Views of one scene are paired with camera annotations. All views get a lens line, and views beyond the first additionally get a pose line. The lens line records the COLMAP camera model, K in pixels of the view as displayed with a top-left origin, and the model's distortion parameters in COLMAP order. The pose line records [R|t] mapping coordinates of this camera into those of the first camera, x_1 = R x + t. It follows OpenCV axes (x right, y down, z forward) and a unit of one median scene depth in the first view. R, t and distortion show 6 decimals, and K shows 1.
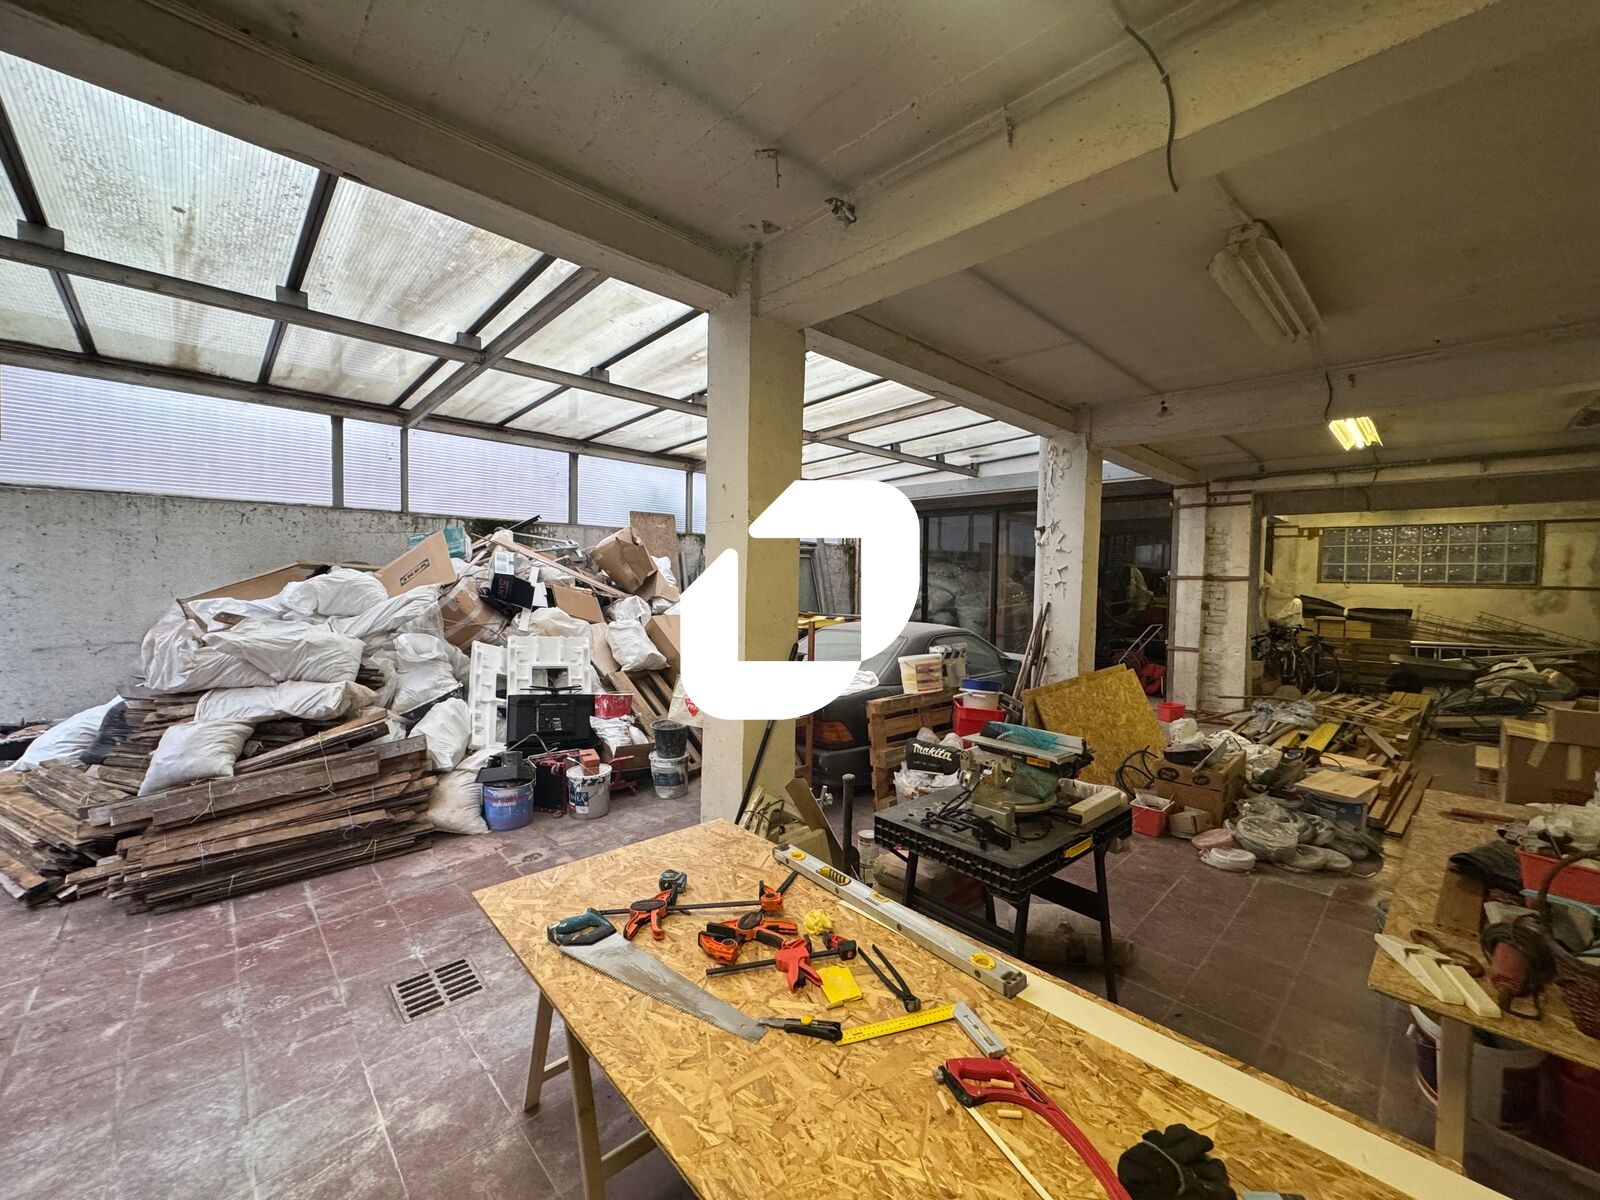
lens RADIAL K [[636.1, 0, 801.1], [0, 636.1, 606.7], [0, 0, 1]] dist [-0.001090, -0.000119]
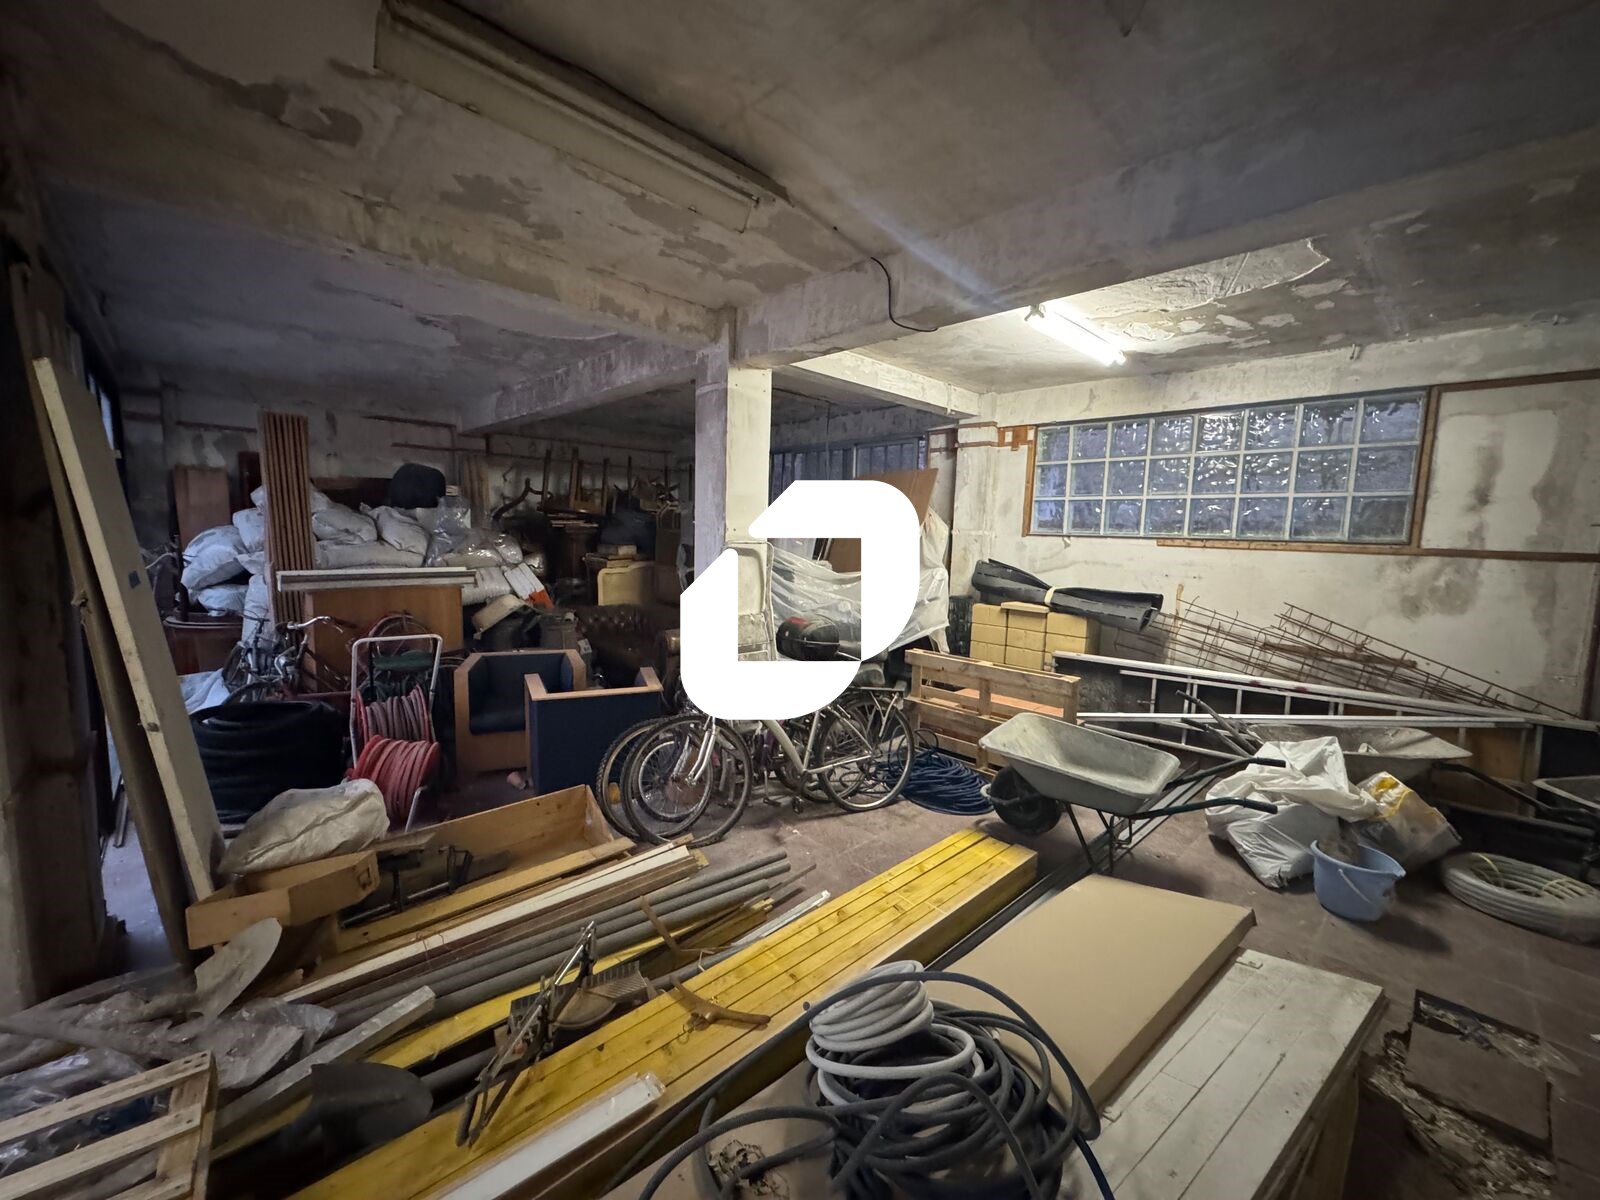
lens RADIAL K [[636.1, 0, 800.4], [0, 636.1, 601.7], [0, 0, 1]] dist [-0.001090, -0.000119]
pose [[0.999937, 0.007894, -0.007946, 0.728706], [-0.007286, 0.997239, 0.073894, -0.023754], [0.008507, -0.073832, 0.997234, 0.552847]]
